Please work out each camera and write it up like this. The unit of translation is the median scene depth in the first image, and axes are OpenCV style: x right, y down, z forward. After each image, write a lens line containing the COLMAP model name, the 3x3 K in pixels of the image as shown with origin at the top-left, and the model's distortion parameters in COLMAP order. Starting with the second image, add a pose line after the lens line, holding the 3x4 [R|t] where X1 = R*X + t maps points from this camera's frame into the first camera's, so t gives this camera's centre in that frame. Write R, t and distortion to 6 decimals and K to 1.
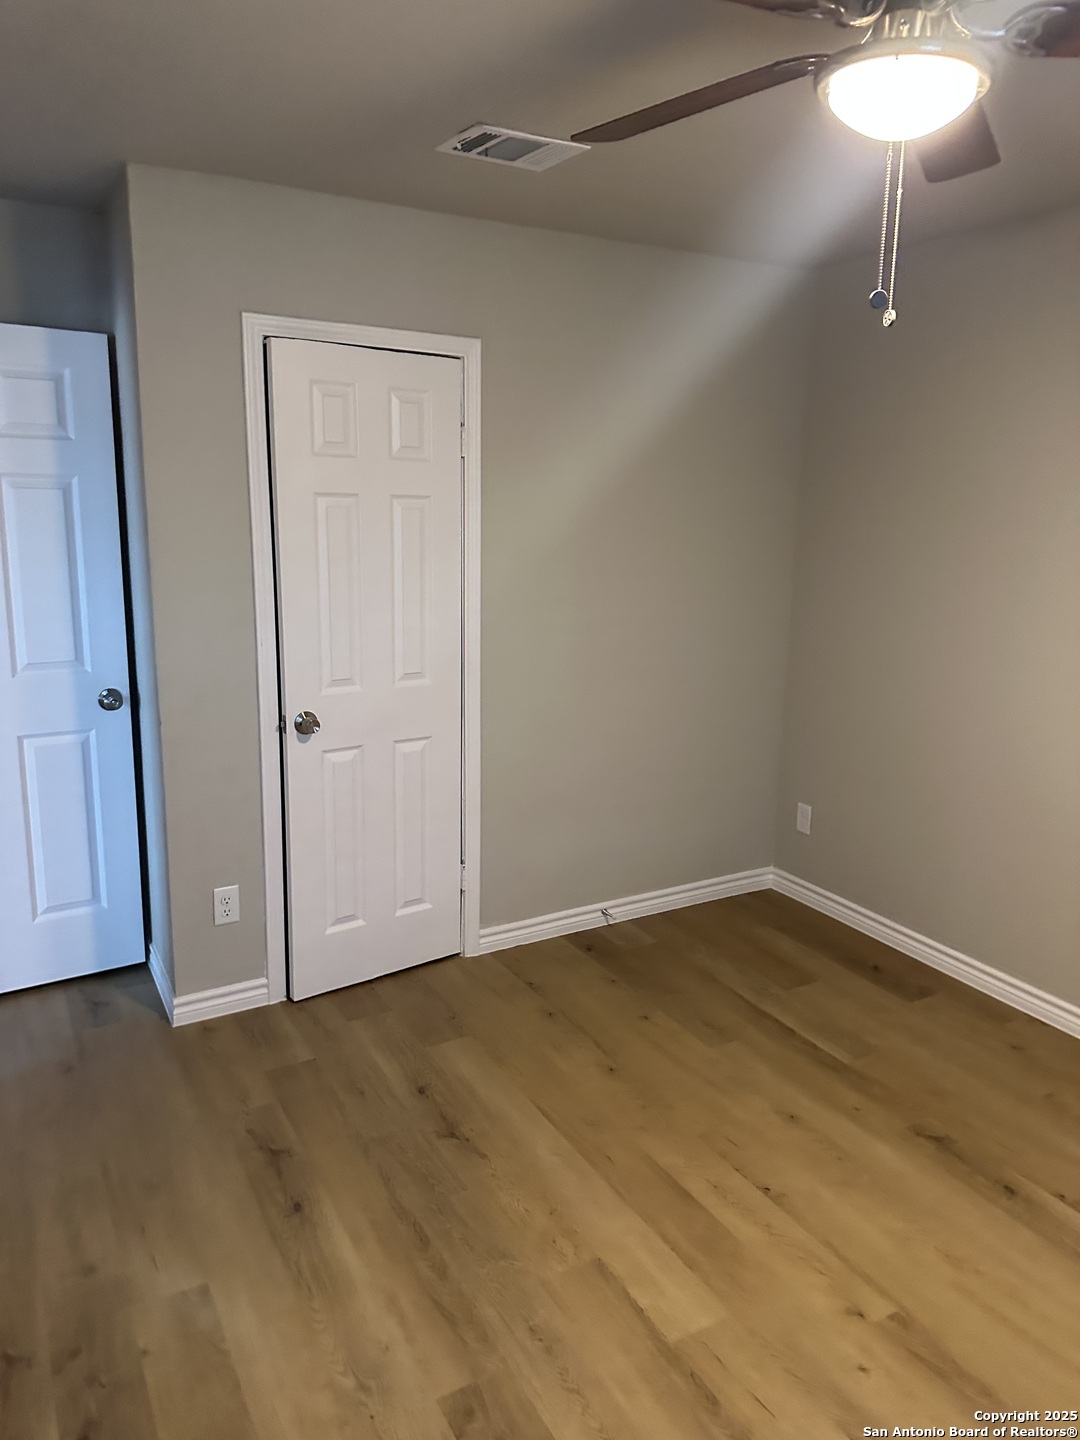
lens RADIAL K [[1005.8, 0, 544.9], [0, 1005.8, 706.8], [0, 0, 1]] dist [0.099855, -0.125790]
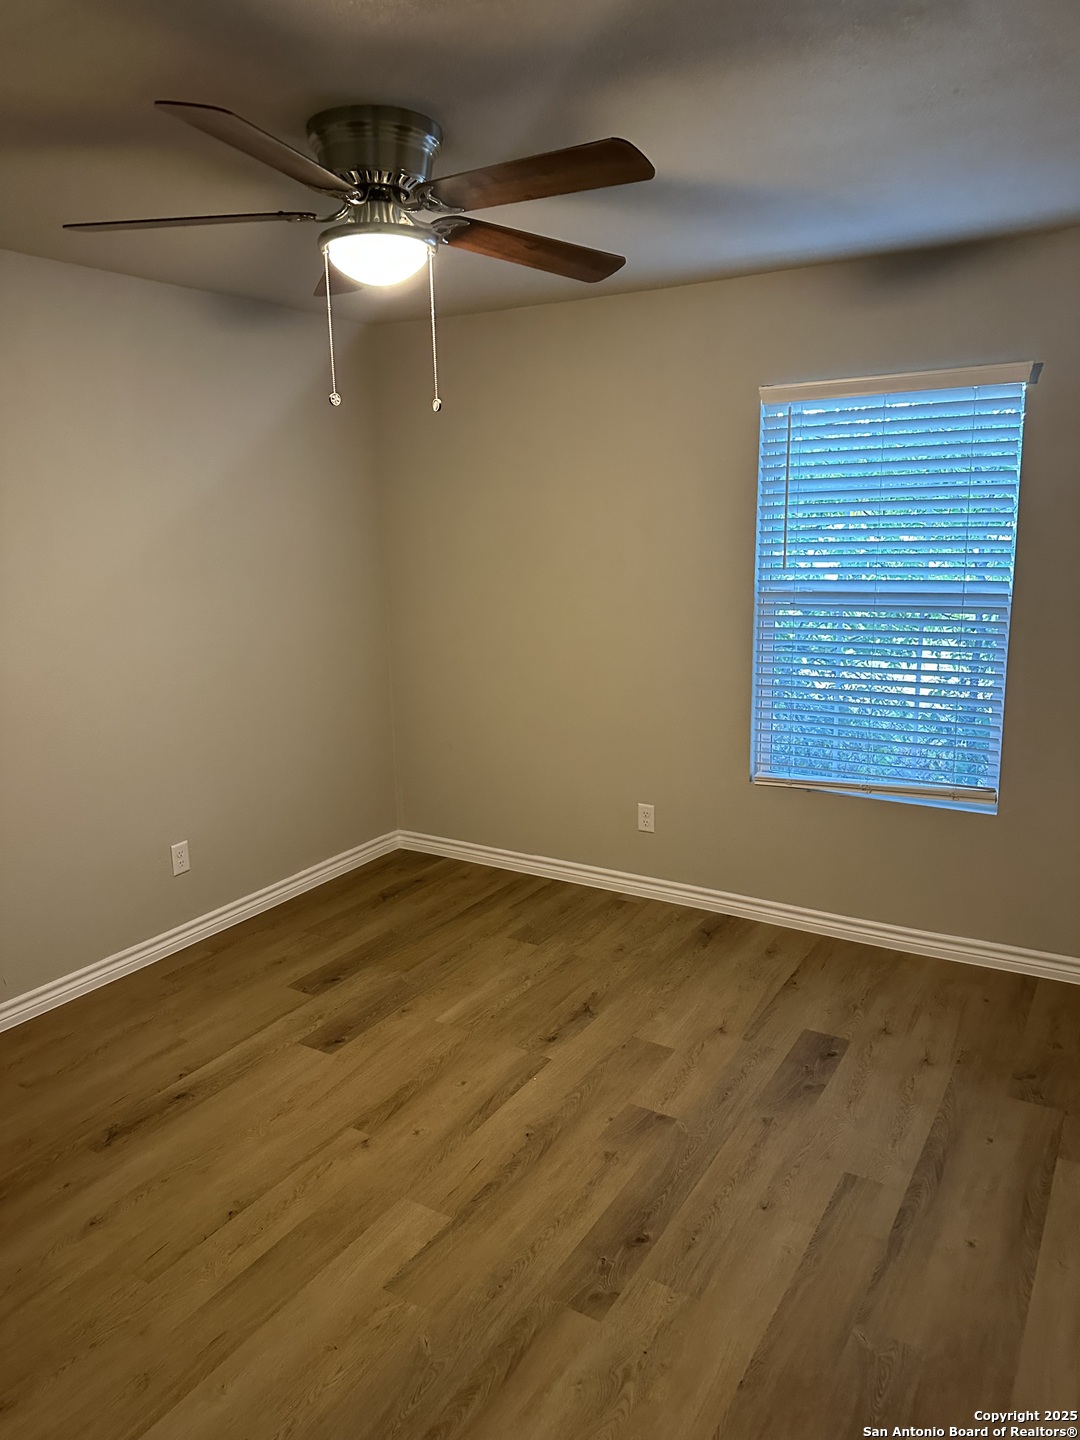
lens RADIAL K [[1005.8, 0, 544.9], [0, 1005.8, 706.8], [0, 0, 1]] dist [0.099855, -0.125790]
pose [[-0.492413, -0.176703, 0.852235, -0.839239], [0.173660, 0.939538, 0.295143, -0.287699], [-0.852861, 0.293332, -0.431955, 1.213204]]
